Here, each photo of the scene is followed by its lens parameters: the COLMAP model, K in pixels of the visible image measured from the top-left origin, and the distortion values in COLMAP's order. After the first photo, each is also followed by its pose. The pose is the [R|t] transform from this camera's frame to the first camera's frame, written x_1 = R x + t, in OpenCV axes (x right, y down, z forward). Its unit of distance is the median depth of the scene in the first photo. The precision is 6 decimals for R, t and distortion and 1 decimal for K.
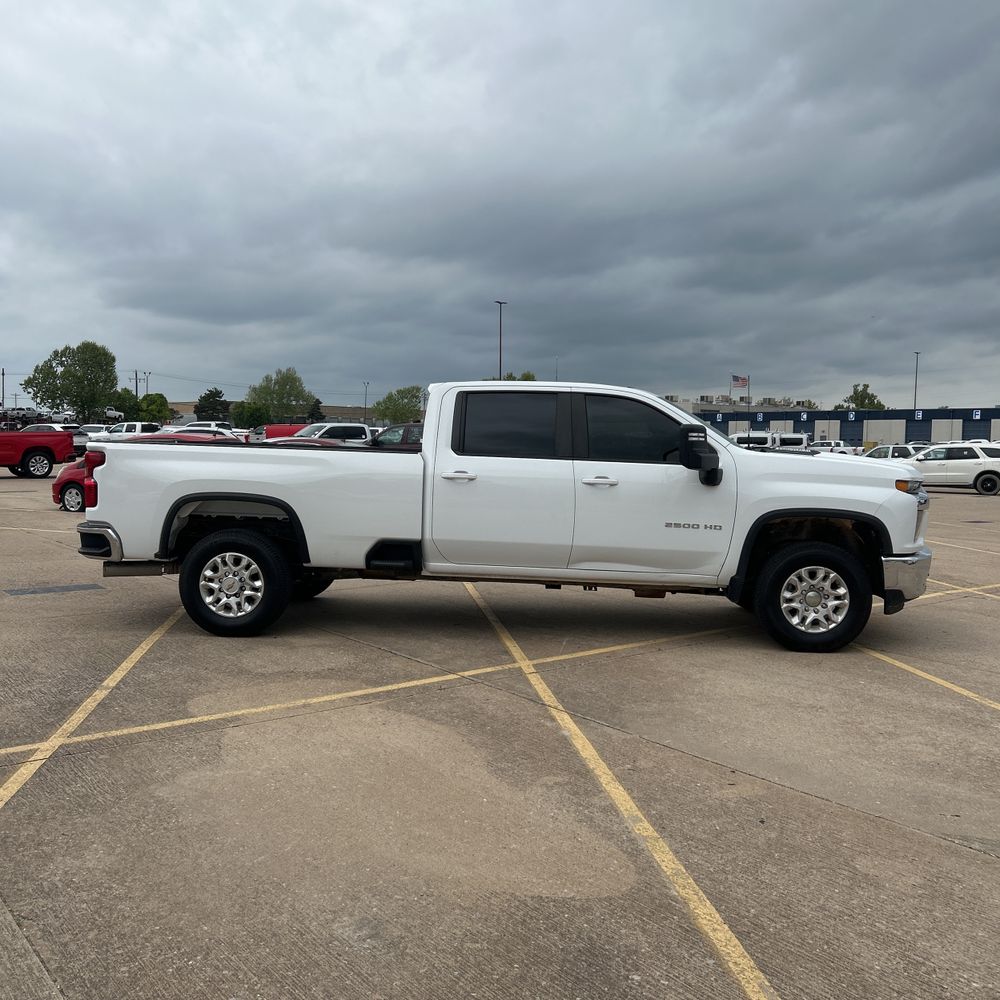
lens RADIAL K [[974.4, 0, 500.0], [0, 974.4, 500.0], [0, 0, 1]] dist [0.077096, -0.128270]
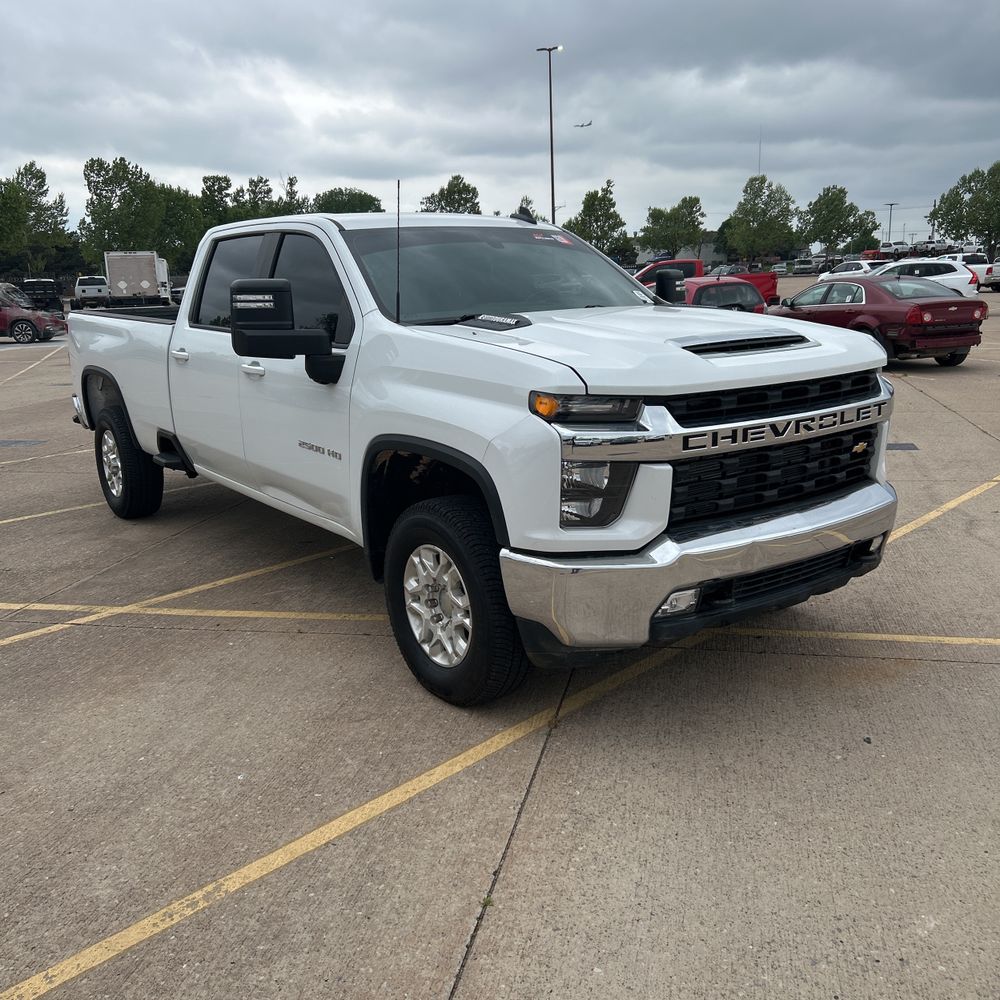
lens RADIAL K [[973.1, 0, 513.2], [0, 973.1, 515.5], [0, 0, 1]] dist [0.135604, -0.214981]
pose [[0.646431, 0.142722, -0.749505, 0.722646], [-0.006838, 0.983393, 0.181362, -0.043885], [0.762942, -0.112113, 0.636671, 0.669876]]
